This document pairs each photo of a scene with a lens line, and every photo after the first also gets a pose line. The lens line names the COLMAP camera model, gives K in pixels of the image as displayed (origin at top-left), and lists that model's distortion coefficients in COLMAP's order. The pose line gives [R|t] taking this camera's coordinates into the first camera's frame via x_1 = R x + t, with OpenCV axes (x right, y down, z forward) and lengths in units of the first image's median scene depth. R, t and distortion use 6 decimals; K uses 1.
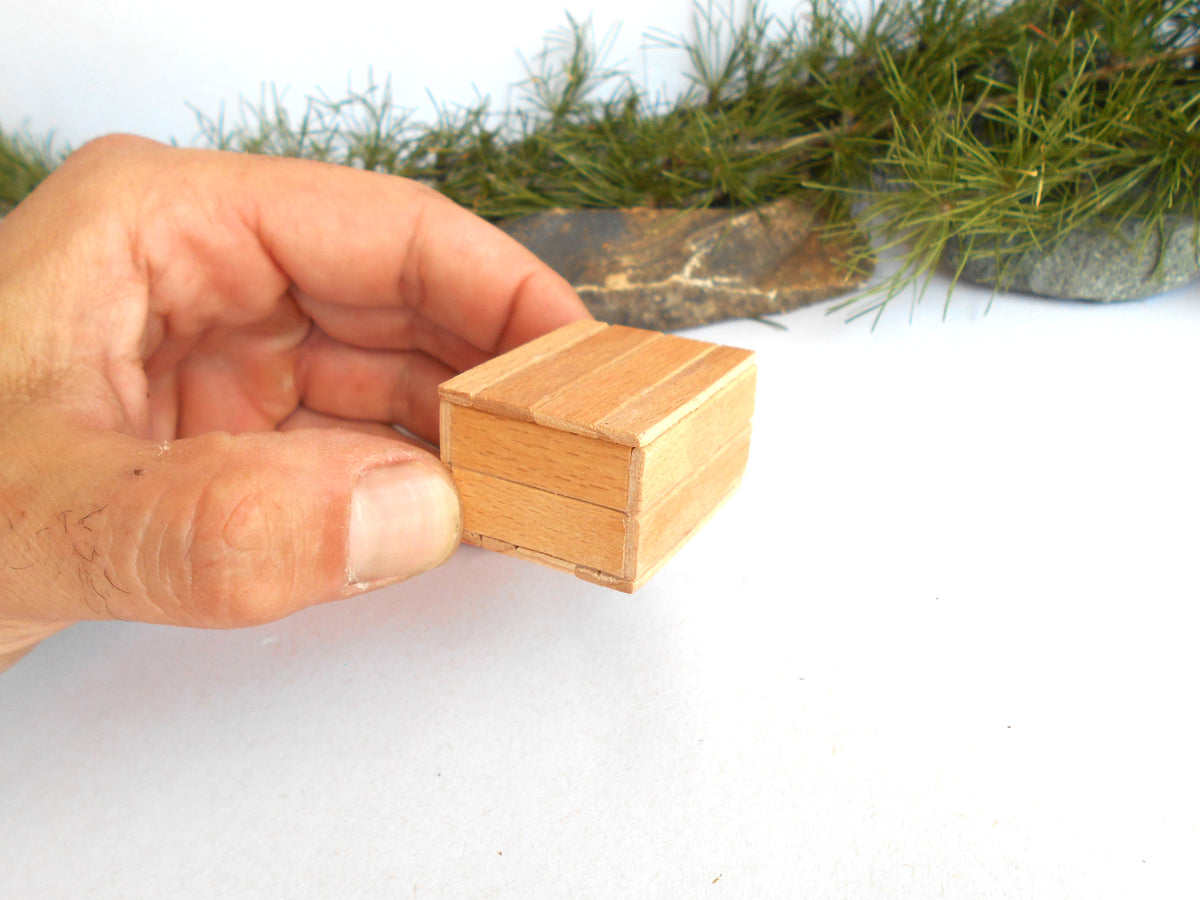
lens RADIAL K [[1042.9, 0, 599.0], [0, 1042.9, 450.3], [0, 0, 1]] dist [-0.014778, 0.021717]
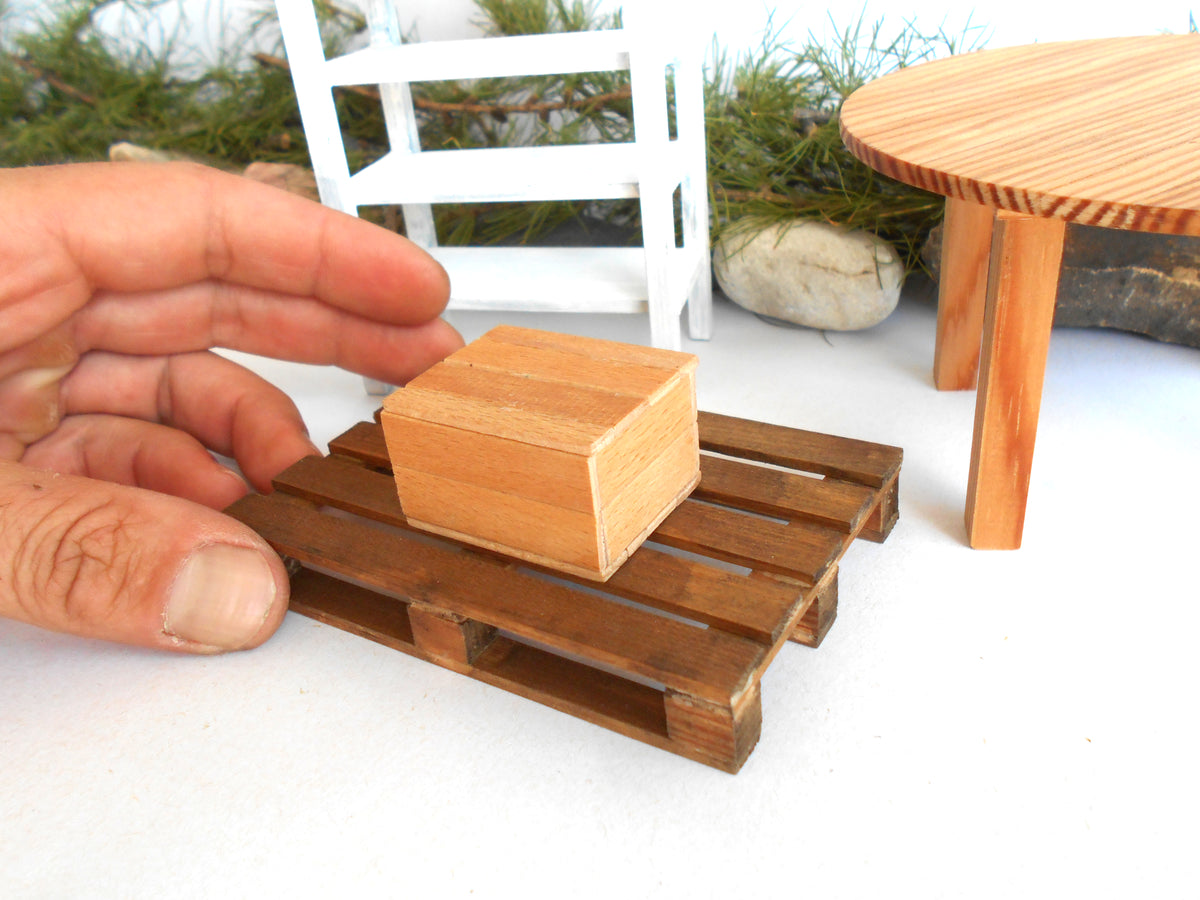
lens RADIAL K [[1042.9, 0, 599.5], [0, 1042.9, 448.2], [0, 0, 1]] dist [-0.014778, 0.021717]
pose [[0.931389, 0.337551, -0.136284, -0.299765], [-0.347188, 0.936249, -0.053825, 0.224517], [0.109427, 0.097448, 0.989207, 0.012805]]
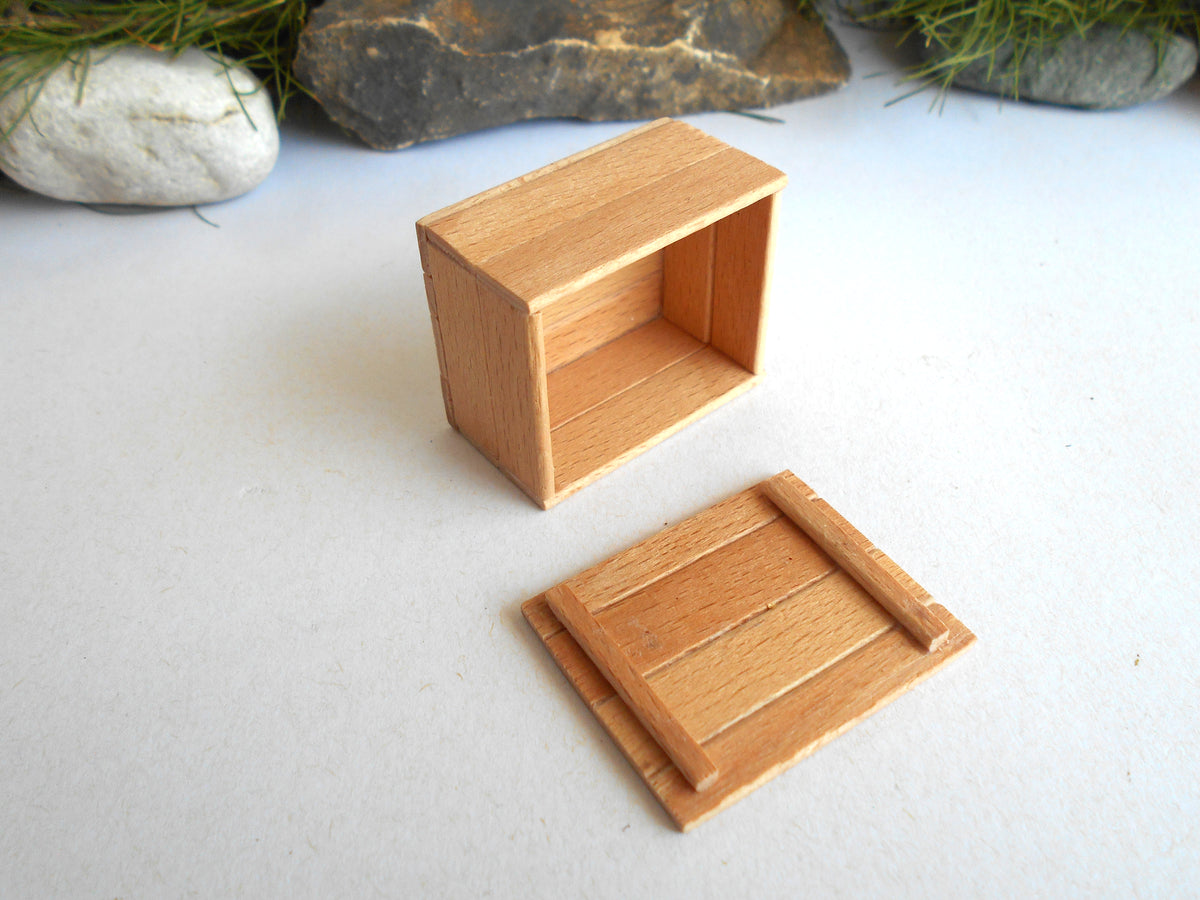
lens RADIAL K [[1042.9, 0, 602.0], [0, 1042.9, 440.1], [0, 0, 1]] dist [-0.014778, 0.021717]
pose [[0.878610, -0.031609, 0.476494, -0.380237], [0.021031, 0.999400, 0.027517, 0.124959], [-0.477077, -0.014156, 0.878747, 0.291159]]
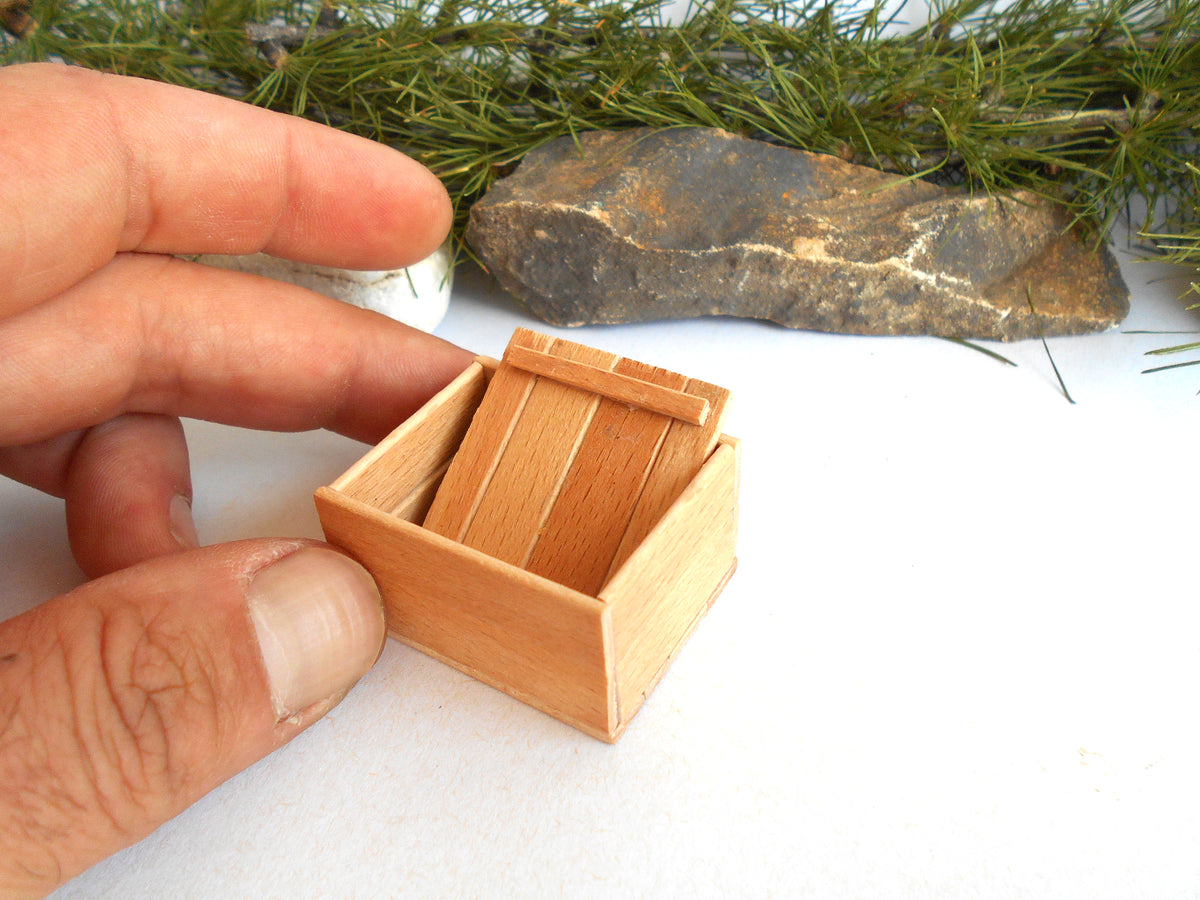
lens RADIAL K [[1042.9, 0, 600.8], [0, 1042.9, 444.4], [0, 0, 1]] dist [-0.014778, 0.021717]
pose [[0.964176, 0.182727, 0.192291, -0.228563], [-0.184048, 0.982854, -0.011129, 0.000982], [-0.191027, -0.024660, 0.981275, 0.336433]]
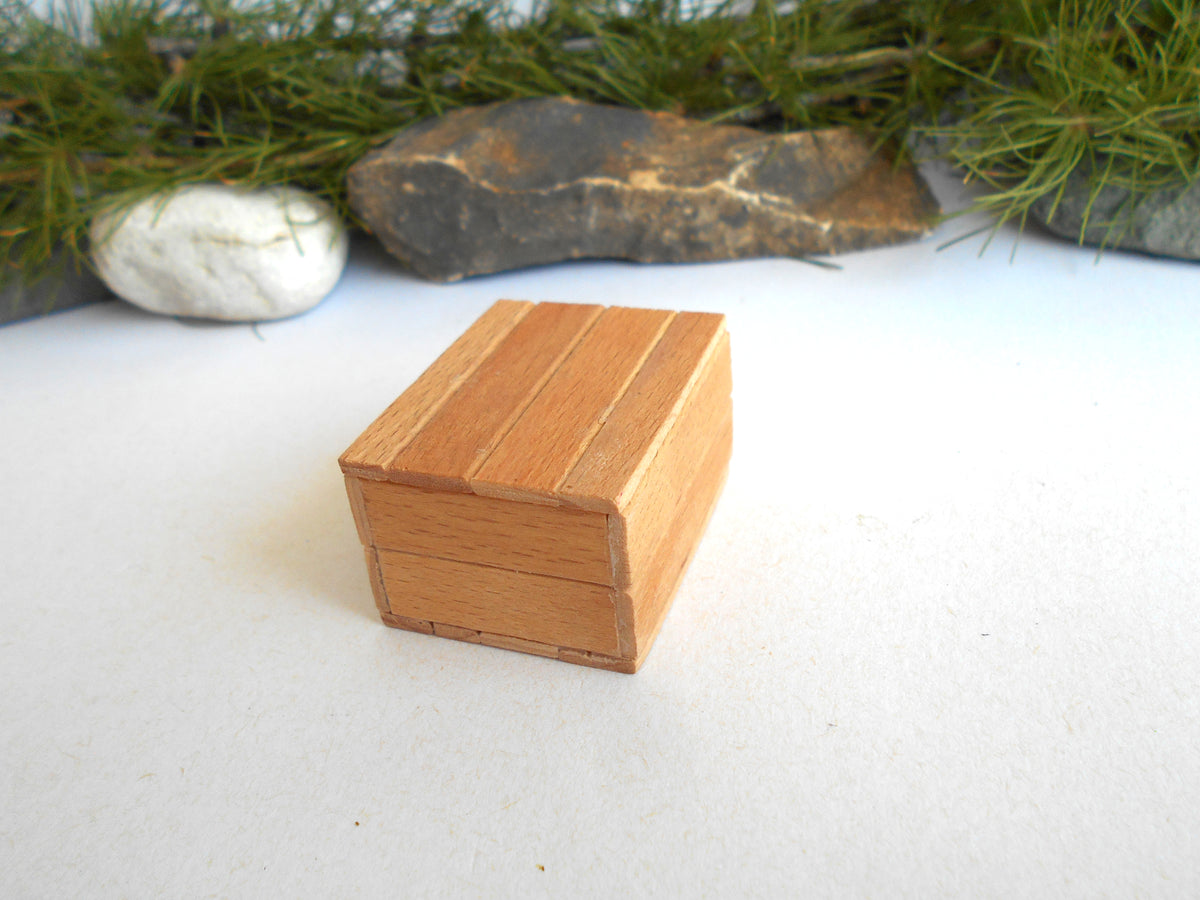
lens RADIAL K [[1042.9, 0, 598.6], [0, 1042.9, 445.4], [0, 0, 1]] dist [-0.014778, 0.021717]
pose [[0.976987, 0.124349, 0.173302, -0.129901], [-0.103331, 0.986703, -0.125462, 0.142644], [-0.186599, 0.104668, 0.976845, 0.247560]]
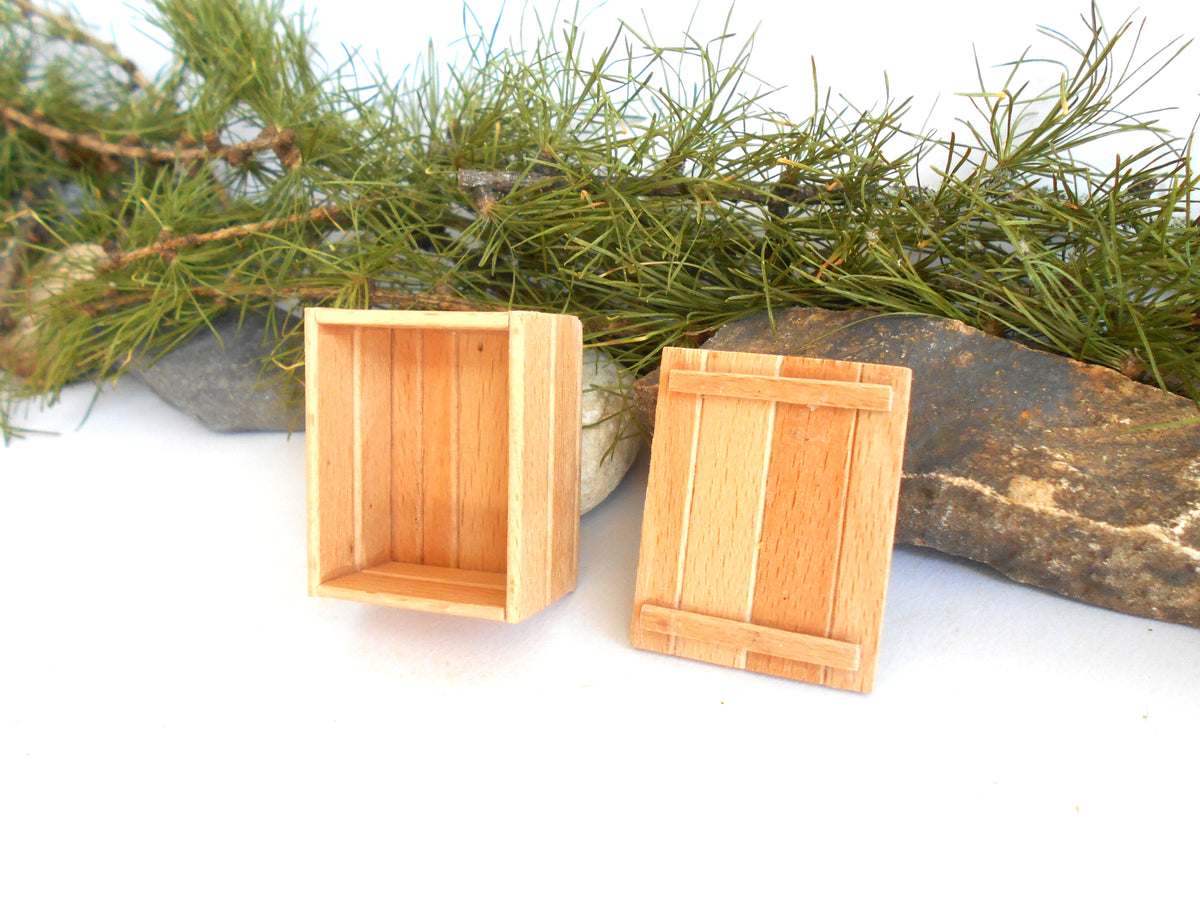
lens RADIAL K [[1042.9, 0, 598.7], [0, 1042.9, 447.3], [0, 0, 1]] dist [-0.014778, 0.021717]
pose [[0.917856, 0.343085, -0.199581, -0.087955], [-0.347316, 0.937635, 0.014542, -0.114443], [0.192124, 0.055970, 0.979773, 0.435176]]
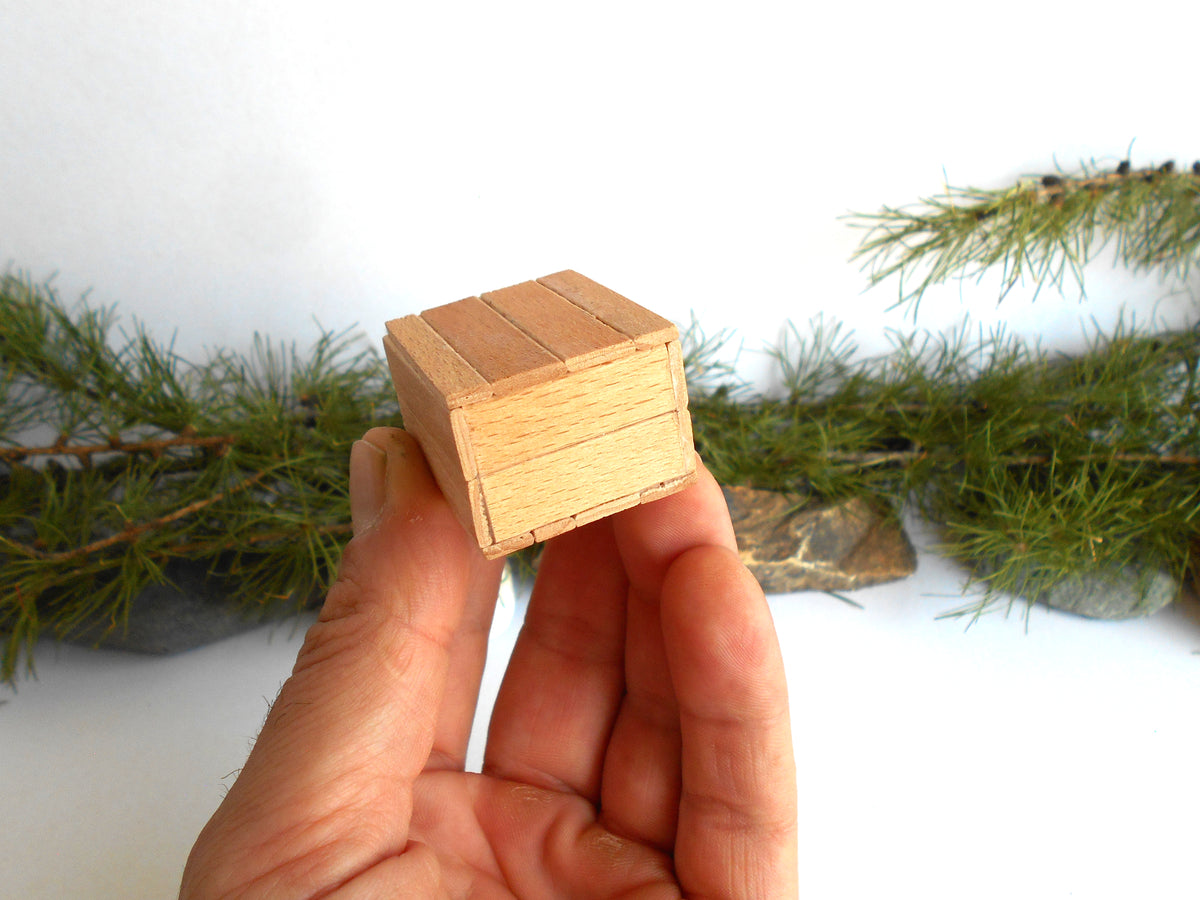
lens RADIAL K [[1042.9, 0, 601.9], [0, 1042.9, 443.2], [0, 0, 1]] dist [-0.014778, 0.021717]
pose [[0.916922, 0.120164, 0.380544, -0.594093], [-0.083259, 0.990207, -0.112064, -0.144059], [-0.390284, 0.071070, 0.917948, -0.029990]]
